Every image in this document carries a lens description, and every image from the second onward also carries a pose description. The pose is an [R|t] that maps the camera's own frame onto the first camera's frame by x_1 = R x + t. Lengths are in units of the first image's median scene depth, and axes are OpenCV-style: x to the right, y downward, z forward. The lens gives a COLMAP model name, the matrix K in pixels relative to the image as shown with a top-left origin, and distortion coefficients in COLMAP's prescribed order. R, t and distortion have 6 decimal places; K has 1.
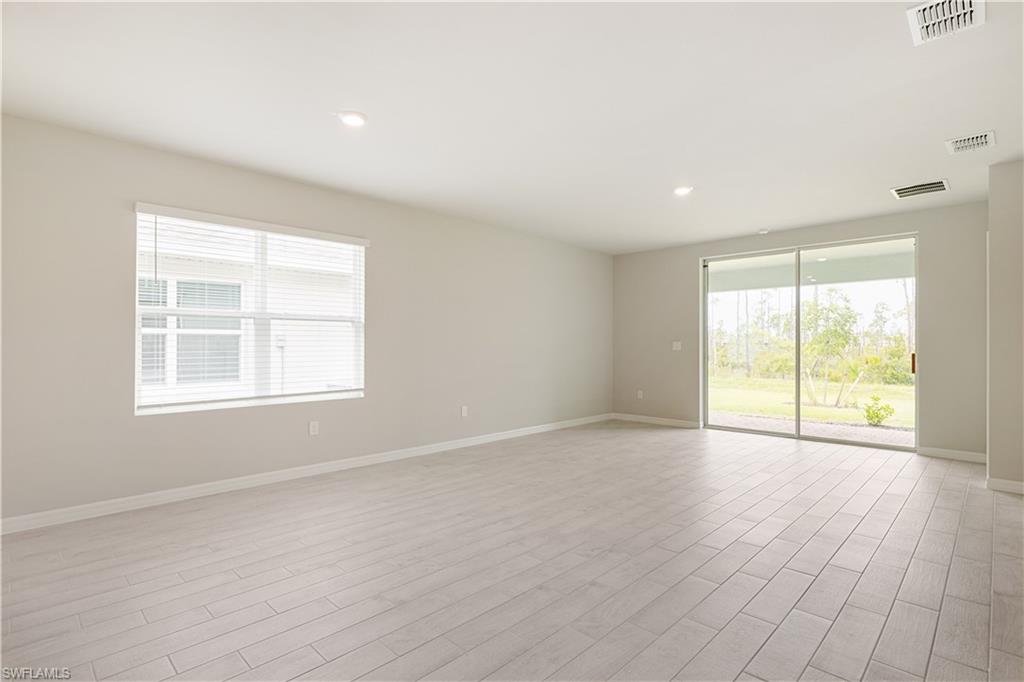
lens RADIAL K [[499.1, 0, 511.0], [0, 499.1, 346.8], [0, 0, 1]] dist [-0.002286, -0.000408]
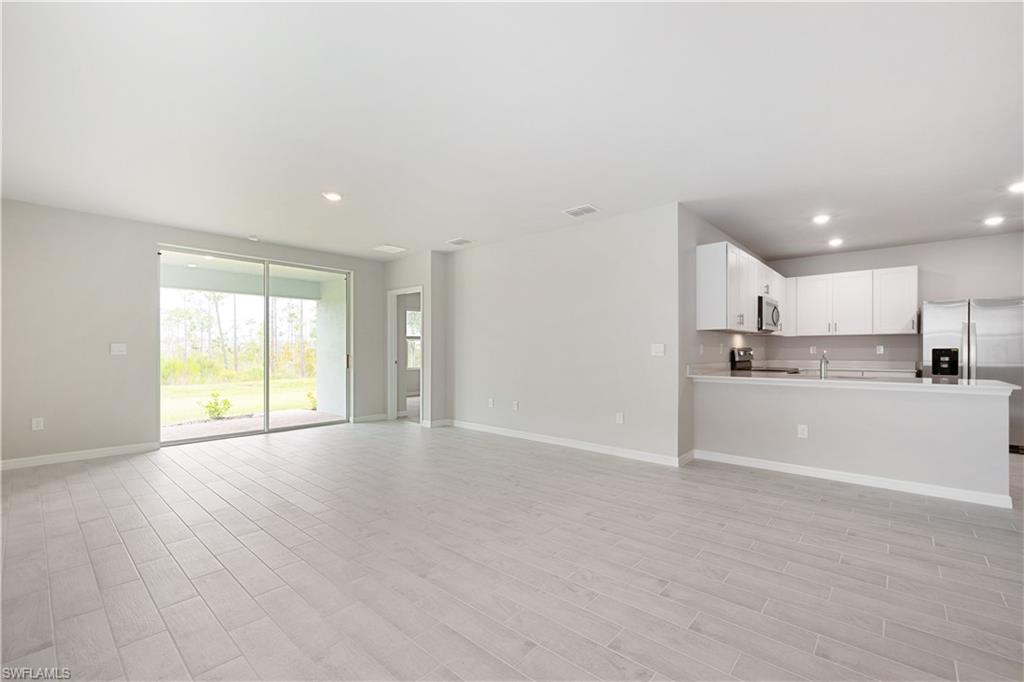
lens RADIAL K [[434.3, 0, 516.2], [0, 434.3, 352.4], [0, 0, 1]] dist [0.000227, -0.000111]
pose [[-0.052101, -0.004537, 0.998632, -0.418086], [0.001539, 0.999988, 0.004623, 0.001755], [-0.998641, 0.001777, -0.052094, 0.497354]]
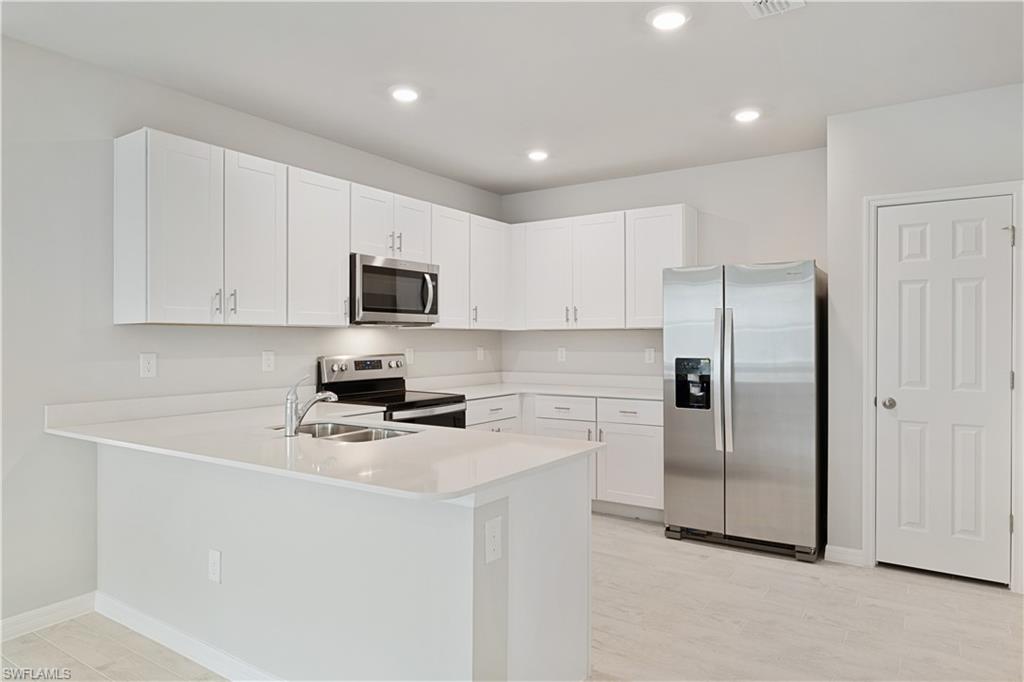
lens RADIAL K [[639.2, 0, 510.2], [0, 639.2, 339.1], [0, 0, 1]] dist [0.002926, 0.000213]
pose [[-0.185799, -0.001647, 0.982586, -0.232384], [0.001921, 0.999996, 0.002040, -0.021985], [-0.982586, 0.002266, -0.185795, -0.067381]]
